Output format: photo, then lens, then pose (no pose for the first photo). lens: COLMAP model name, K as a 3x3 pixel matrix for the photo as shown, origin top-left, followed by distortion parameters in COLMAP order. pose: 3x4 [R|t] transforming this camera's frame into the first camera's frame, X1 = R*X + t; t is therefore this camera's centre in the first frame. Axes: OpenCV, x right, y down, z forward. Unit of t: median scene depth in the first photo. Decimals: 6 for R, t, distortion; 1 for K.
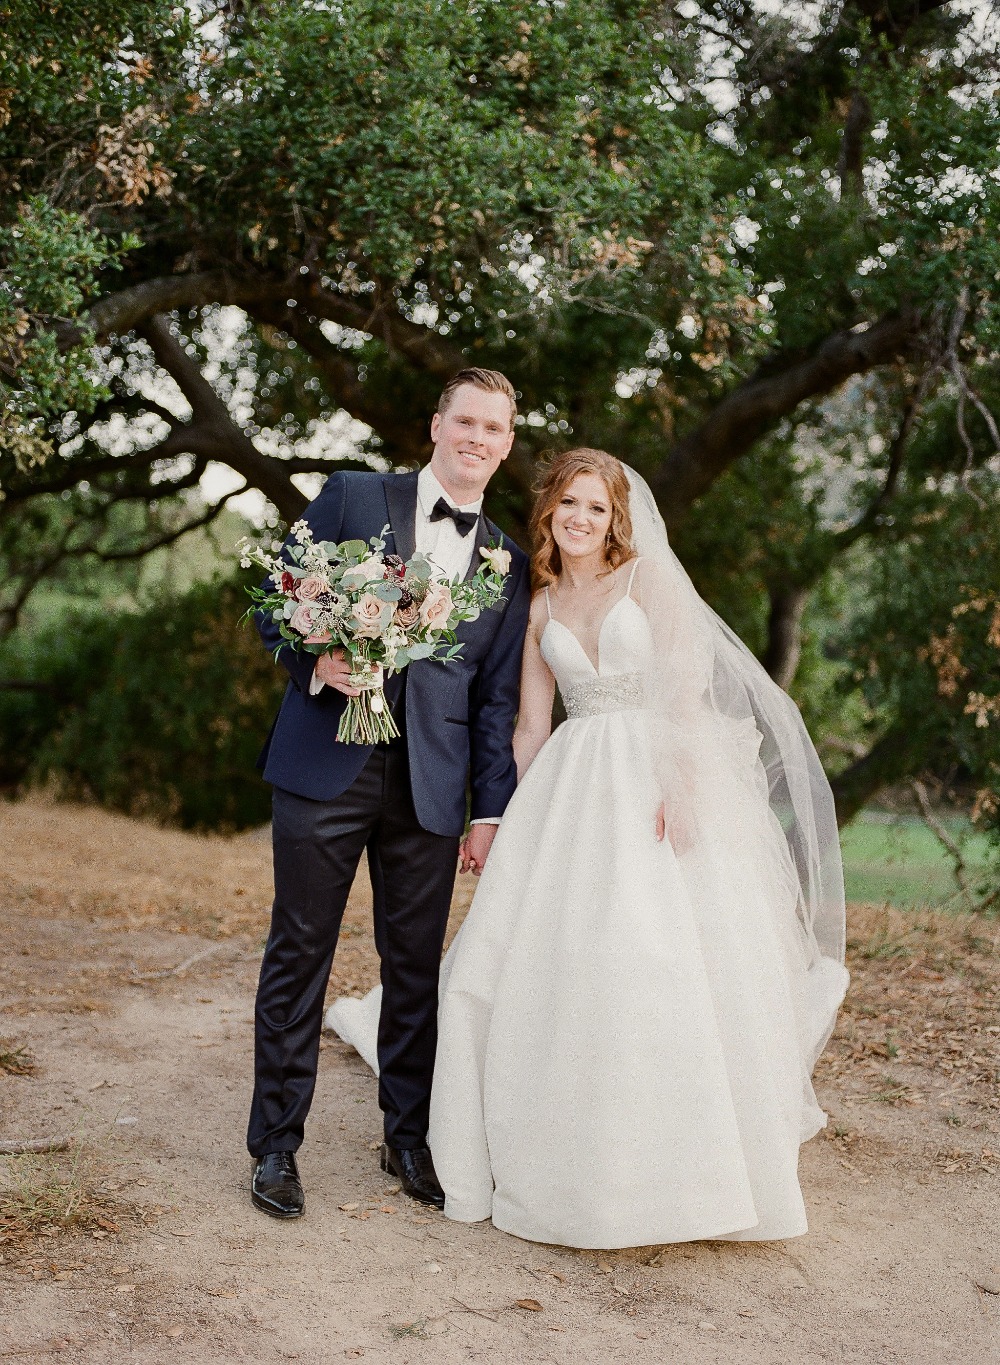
lens RADIAL K [[2088.0, 0, 500.5], [0, 2088.0, 737.1], [0, 0, 1]] dist [-0.014704, 0.134034]
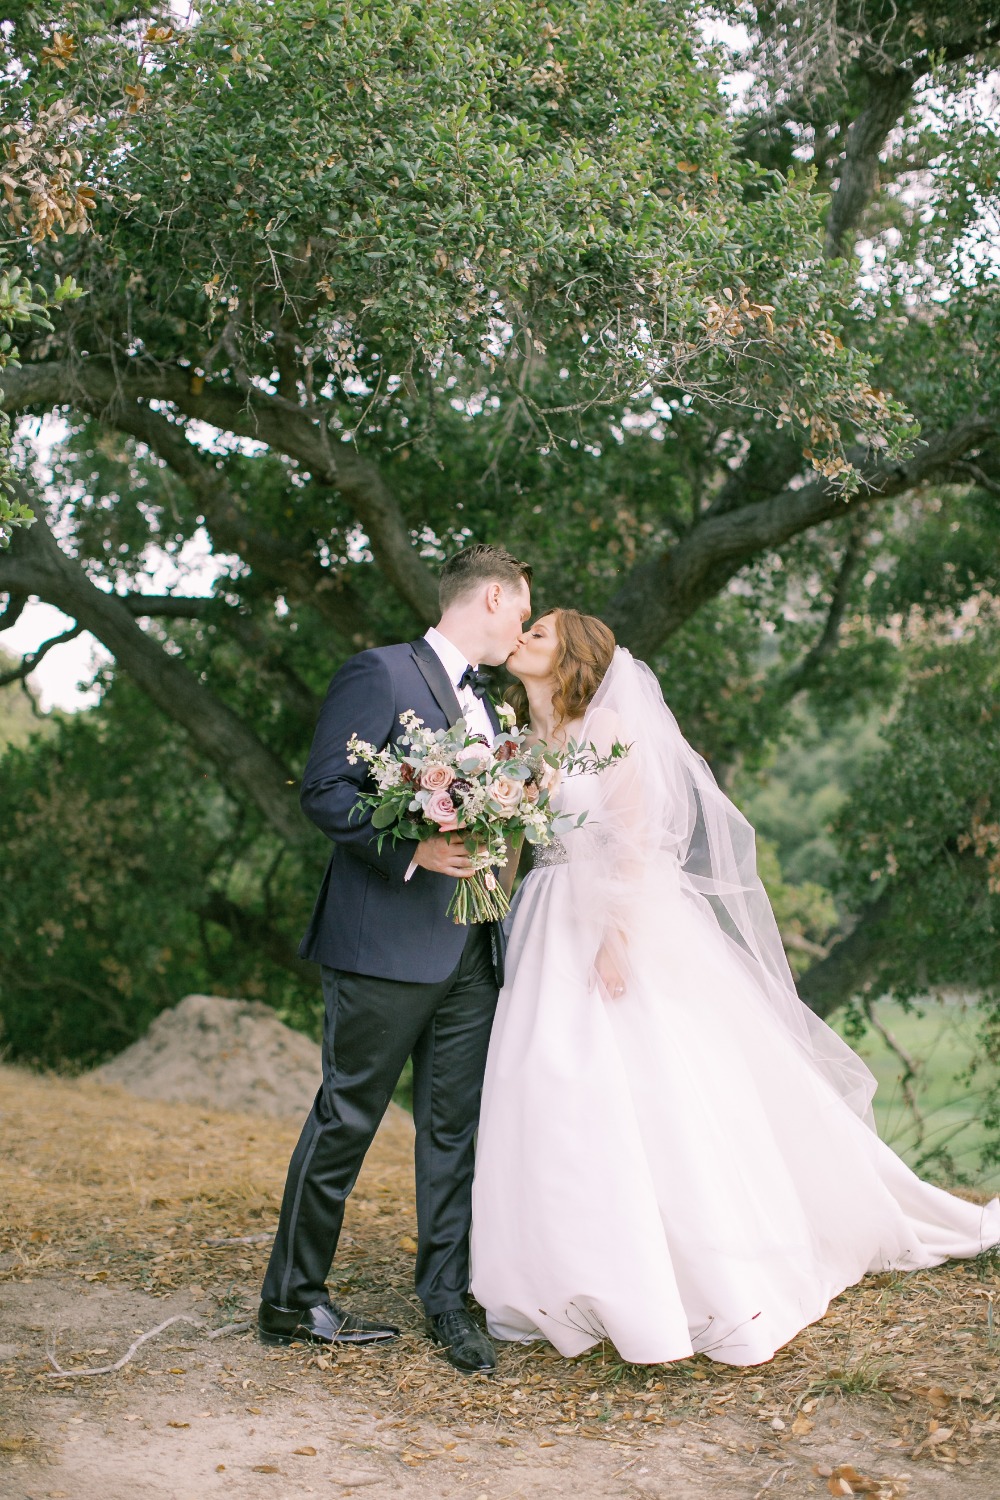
lens RADIAL K [[2259.7, 0, 500.5], [0, 2259.7, 811.0], [0, 0, 1]] dist [-0.056457, -0.121116]
pose [[0.995019, -0.007409, 0.099414, -0.097609], [0.010942, 0.999326, -0.035042, -0.038122], [-0.099088, 0.035955, 0.994429, 0.243078]]
